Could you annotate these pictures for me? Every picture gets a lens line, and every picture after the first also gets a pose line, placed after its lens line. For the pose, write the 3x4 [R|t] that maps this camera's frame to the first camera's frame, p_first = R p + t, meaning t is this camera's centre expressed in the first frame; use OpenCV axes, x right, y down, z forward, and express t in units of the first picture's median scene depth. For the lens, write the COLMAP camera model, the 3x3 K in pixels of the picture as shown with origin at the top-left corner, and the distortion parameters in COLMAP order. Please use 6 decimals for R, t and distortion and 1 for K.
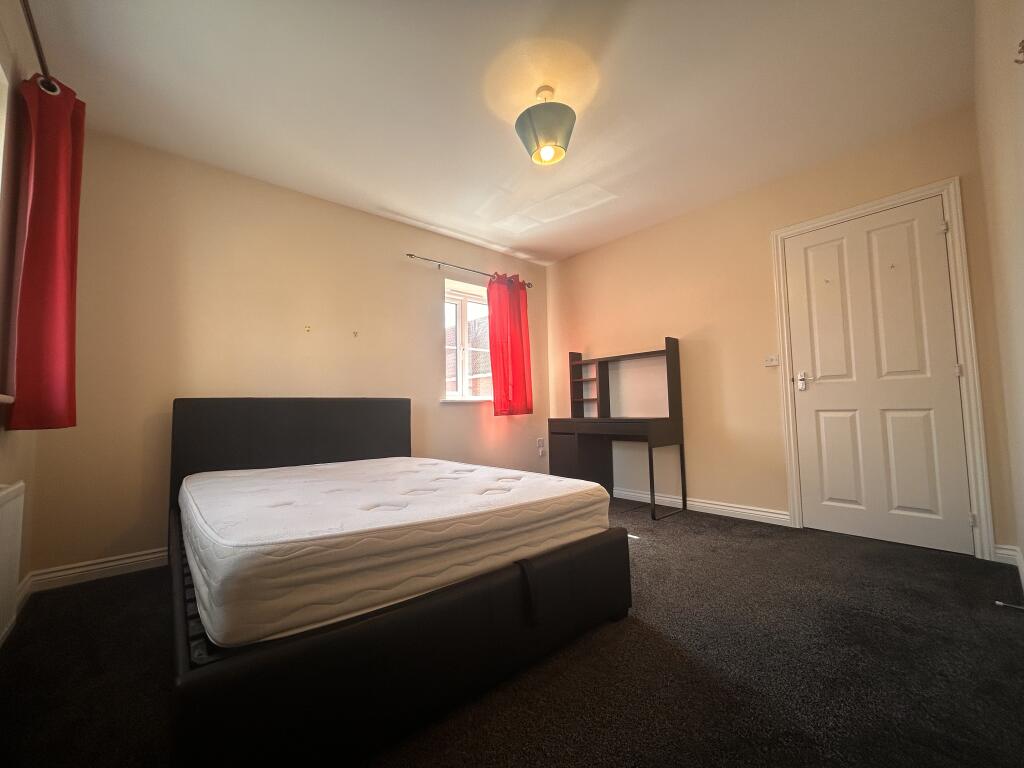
lens RADIAL K [[409.8, 0, 512.0], [0, 409.8, 384.0], [0, 0, 1]] dist [-0.003076, -0.000236]
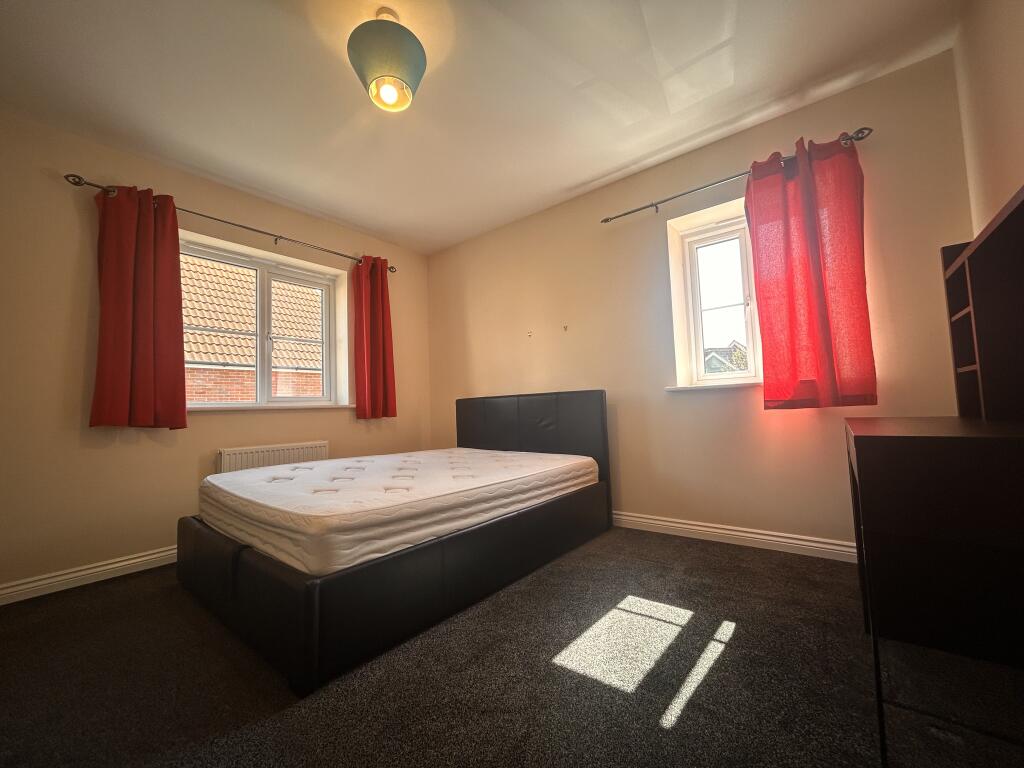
lens RADIAL K [[409.8, 0, 512.0], [0, 409.8, 384.0], [0, 0, 1]] dist [-0.003076, -0.000236]
pose [[0.179156, -0.042659, -0.982895, 0.519756], [0.094669, 0.995171, -0.025936, 0.025546], [0.979255, -0.088404, 0.182329, 0.607628]]
